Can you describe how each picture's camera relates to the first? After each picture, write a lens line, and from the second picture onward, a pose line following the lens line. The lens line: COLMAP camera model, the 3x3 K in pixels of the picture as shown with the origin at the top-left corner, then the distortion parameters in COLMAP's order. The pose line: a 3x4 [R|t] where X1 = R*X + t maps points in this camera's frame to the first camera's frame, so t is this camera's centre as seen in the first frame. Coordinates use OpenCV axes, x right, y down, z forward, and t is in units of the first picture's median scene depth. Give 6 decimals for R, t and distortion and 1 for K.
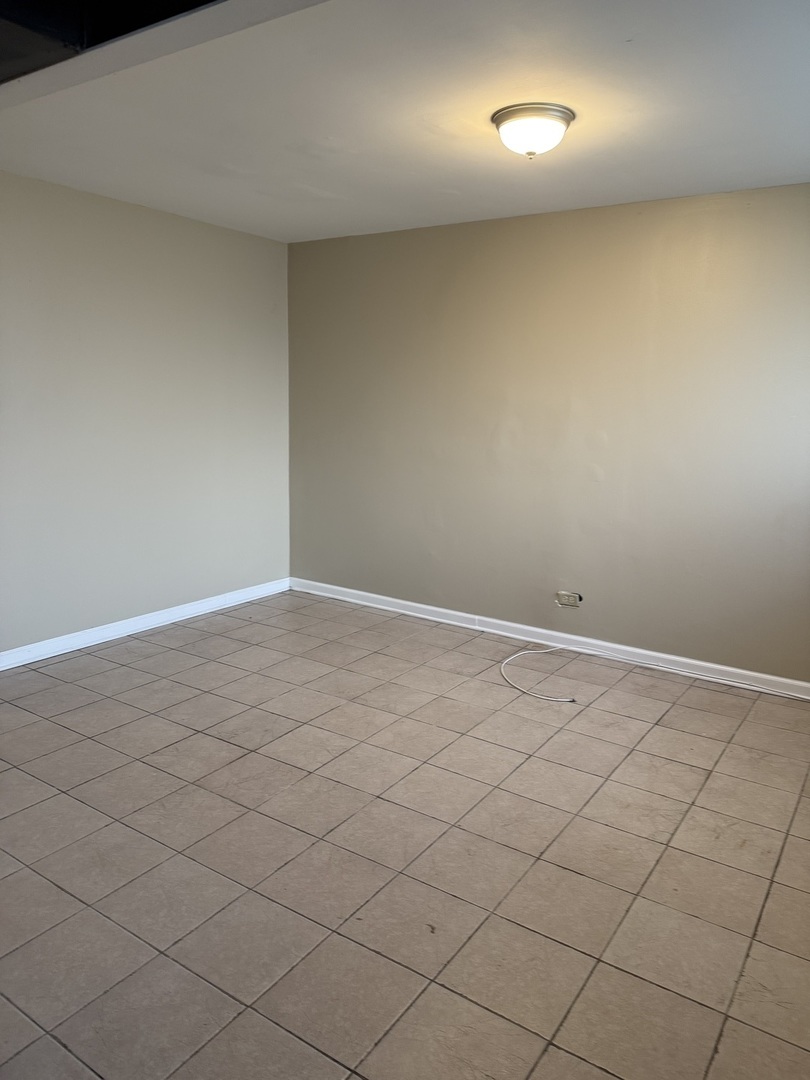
lens RADIAL K [[767.5, 0, 403.4], [0, 767.5, 540.9], [0, 0, 1]] dist [0.037704, -0.015639]
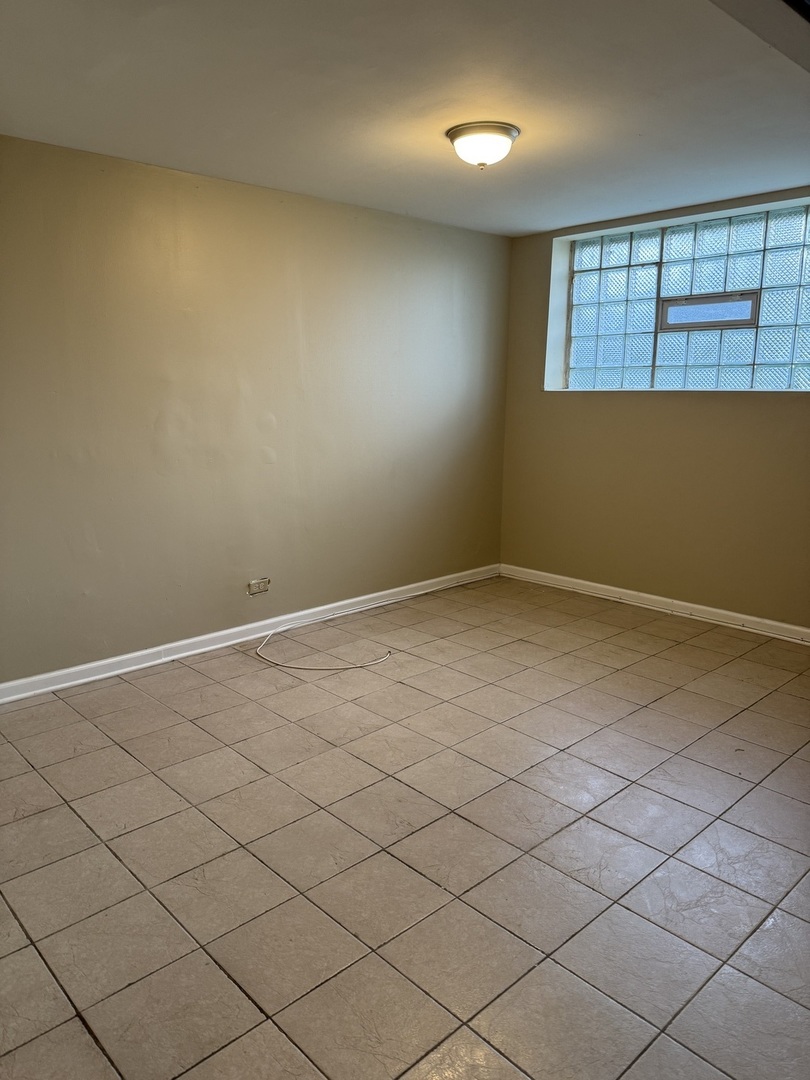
lens RADIAL K [[767.5, 0, 403.3], [0, 767.5, 538.6], [0, 0, 1]] dist [0.037704, -0.015639]
pose [[0.244541, -0.226785, 0.942745, -0.725603], [0.198575, 0.963370, 0.180237, -0.137403], [-0.949088, 0.143131, 0.280618, 0.598563]]
